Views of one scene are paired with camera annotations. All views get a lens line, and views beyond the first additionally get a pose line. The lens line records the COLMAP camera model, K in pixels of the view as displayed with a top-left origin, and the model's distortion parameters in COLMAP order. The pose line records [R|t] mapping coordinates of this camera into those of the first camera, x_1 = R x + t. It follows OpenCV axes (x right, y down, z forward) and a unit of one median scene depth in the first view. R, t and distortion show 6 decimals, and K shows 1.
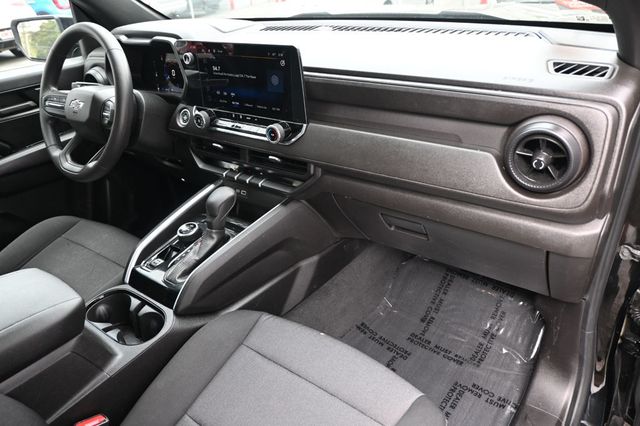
lens RADIAL K [[472.7, 0, 319.9], [0, 472.7, 214.5], [0, 0, 1]] dist [0.007977, 0.002243]
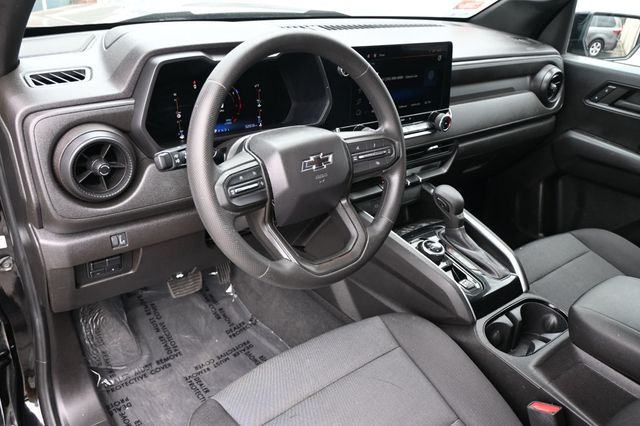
lens RADIAL K [[498.8, 0, 319.7], [0, 498.8, 212.3], [0, 0, 1]] dist [-0.006004, -0.002019]
pose [[0.264870, -0.362956, 0.893368, -1.189424], [0.378379, 0.891274, 0.249921, -0.357587], [-0.886946, 0.271835, 0.373407, 0.826483]]
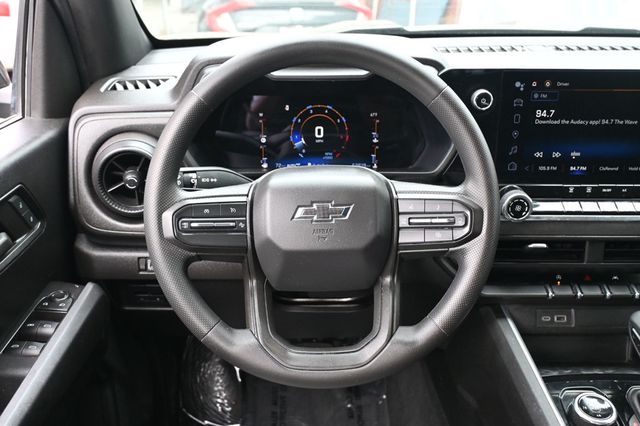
lens RADIAL K [[650.7, 0, 320.3], [0, 650.7, 212.6], [0, 0, 1]] dist [-0.011596, 0.000000]
pose [[0.803036, -0.150240, 0.576681, -0.926953], [0.231335, 0.970401, -0.069323, -0.204190], [-0.549197, 0.189075, 0.814023, 0.540572]]
